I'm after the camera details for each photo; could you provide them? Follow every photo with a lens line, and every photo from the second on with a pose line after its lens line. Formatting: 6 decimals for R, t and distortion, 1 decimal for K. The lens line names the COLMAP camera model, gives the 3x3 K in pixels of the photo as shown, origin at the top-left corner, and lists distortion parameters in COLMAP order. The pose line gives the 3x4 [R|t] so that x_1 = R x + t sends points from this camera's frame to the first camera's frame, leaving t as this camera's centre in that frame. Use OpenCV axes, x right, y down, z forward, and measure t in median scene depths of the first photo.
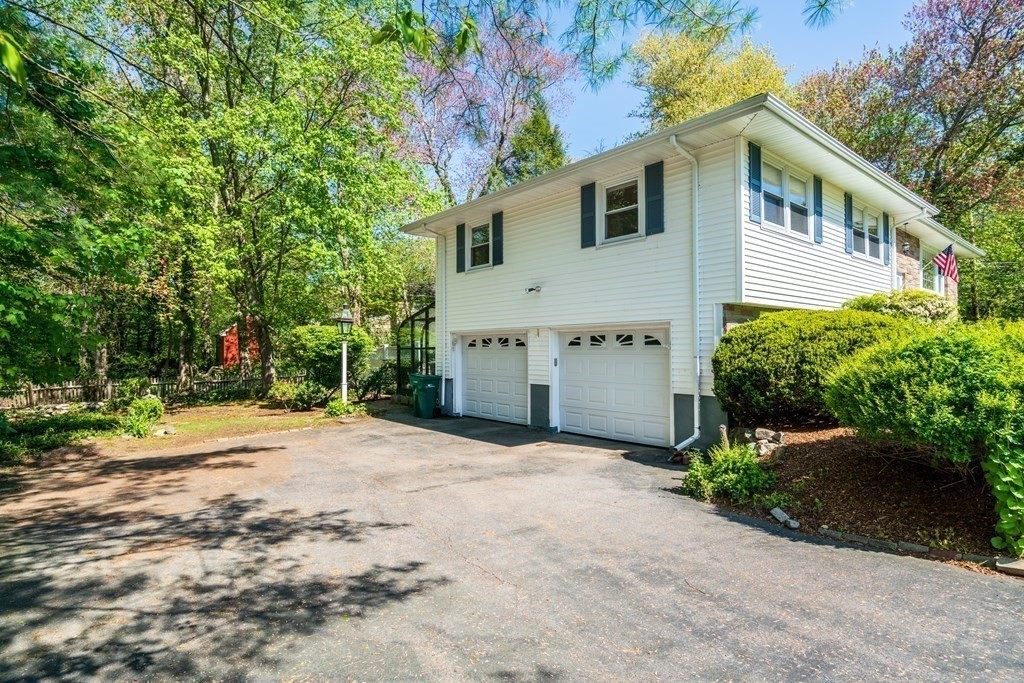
lens RADIAL K [[518.0, 0, 510.5], [0, 518.0, 343.2], [0, 0, 1]] dist [0.001660, 0.000307]
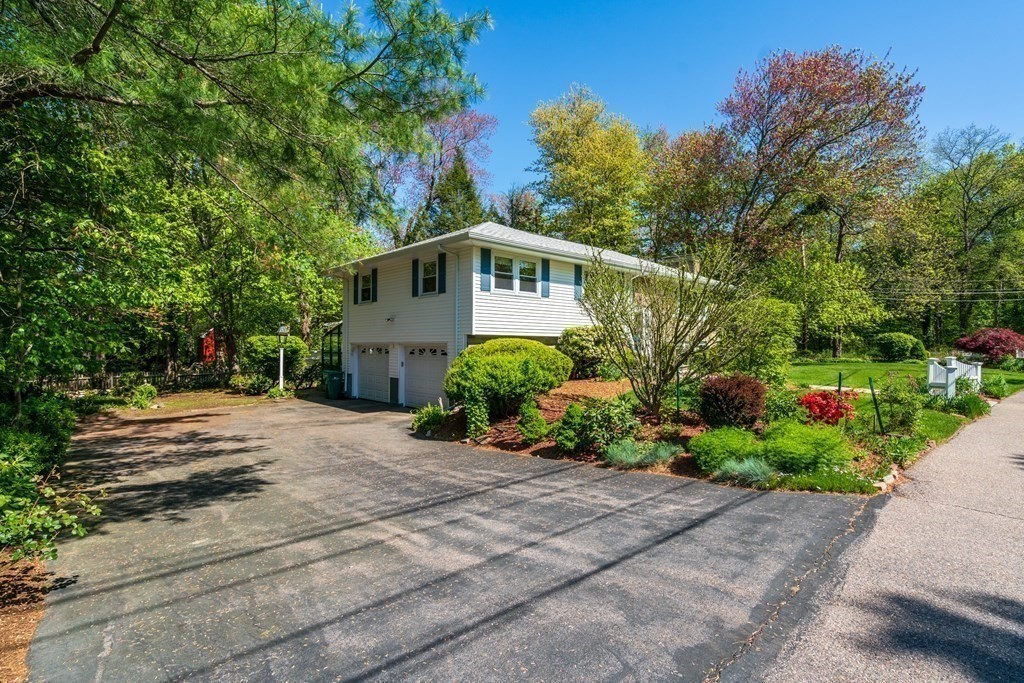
lens RADIAL K [[504.5, 0, 514.1], [0, 504.5, 340.8], [0, 0, 1]] dist [0.009333, -0.000843]
pose [[0.999390, 0.007957, 0.034001, 0.289460], [-0.008077, 0.999962, 0.003407, -0.034248], [-0.033973, -0.003680, 0.999416, -0.458547]]
